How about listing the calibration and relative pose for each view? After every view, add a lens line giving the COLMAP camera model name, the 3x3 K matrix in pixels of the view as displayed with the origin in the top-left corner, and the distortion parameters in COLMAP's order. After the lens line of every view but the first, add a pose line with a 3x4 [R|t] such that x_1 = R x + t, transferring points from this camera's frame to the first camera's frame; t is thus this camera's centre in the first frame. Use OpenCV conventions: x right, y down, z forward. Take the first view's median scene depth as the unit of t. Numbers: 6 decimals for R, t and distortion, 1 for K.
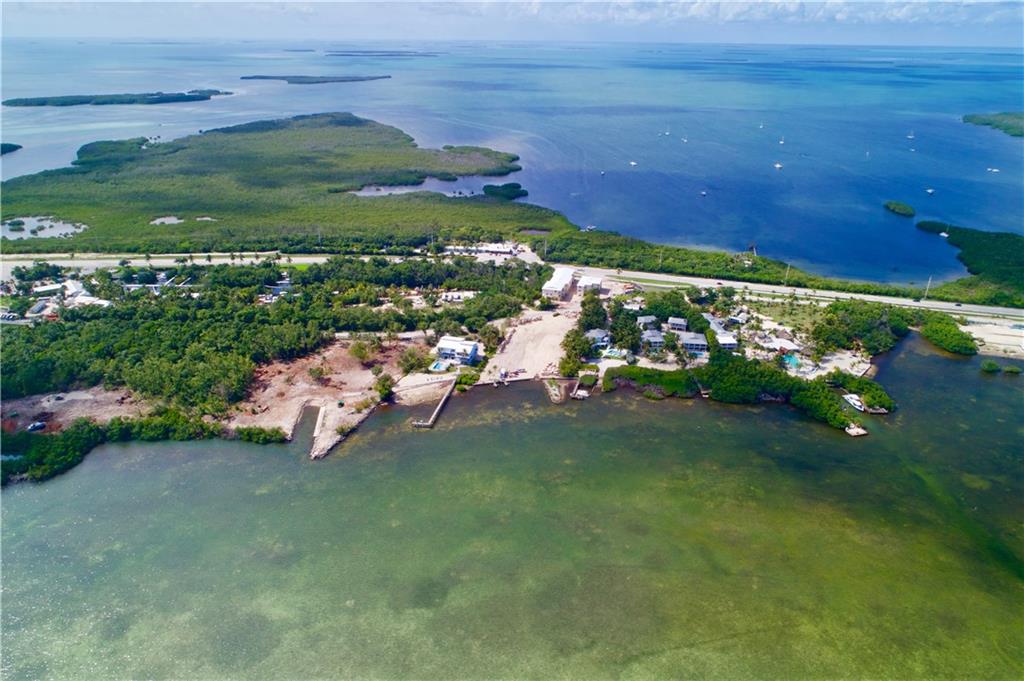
lens RADIAL K [[686.3, 0, 512.0], [0, 686.3, 340.5], [0, 0, 1]] dist [-0.010823, 0.008994]
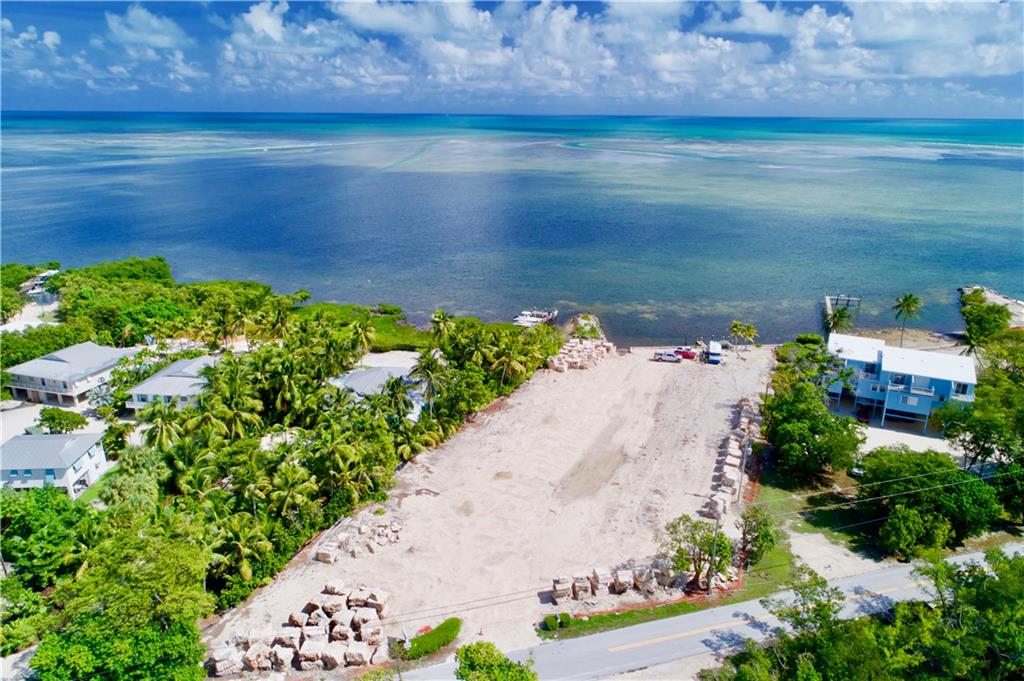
lens RADIAL K [[686.3, 0, 512.0], [0, 686.3, 340.5], [0, 0, 1]] dist [-0.010823, 0.008994]
pose [[-0.984716, -0.071674, 0.158737, 0.035855], [0.055400, 0.735165, 0.675621, -0.209638], [-0.165122, 0.674089, -0.719958, 1.248036]]
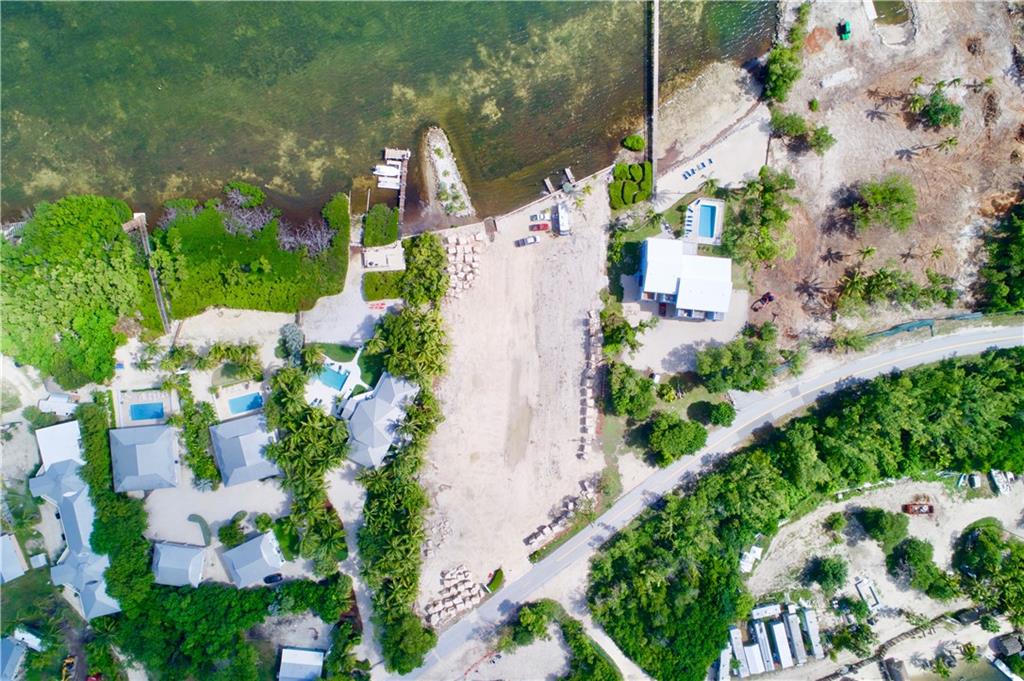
lens RADIAL K [[686.3, 0, 512.0], [0, 686.3, 340.5], [0, 0, 1]] dist [-0.010823, 0.008994]
pose [[-0.981646, 0.188243, -0.030603, 0.049337], [-0.104960, -0.399271, 0.910805, -0.395264], [0.159234, 0.897300, 0.411701, 0.852812]]
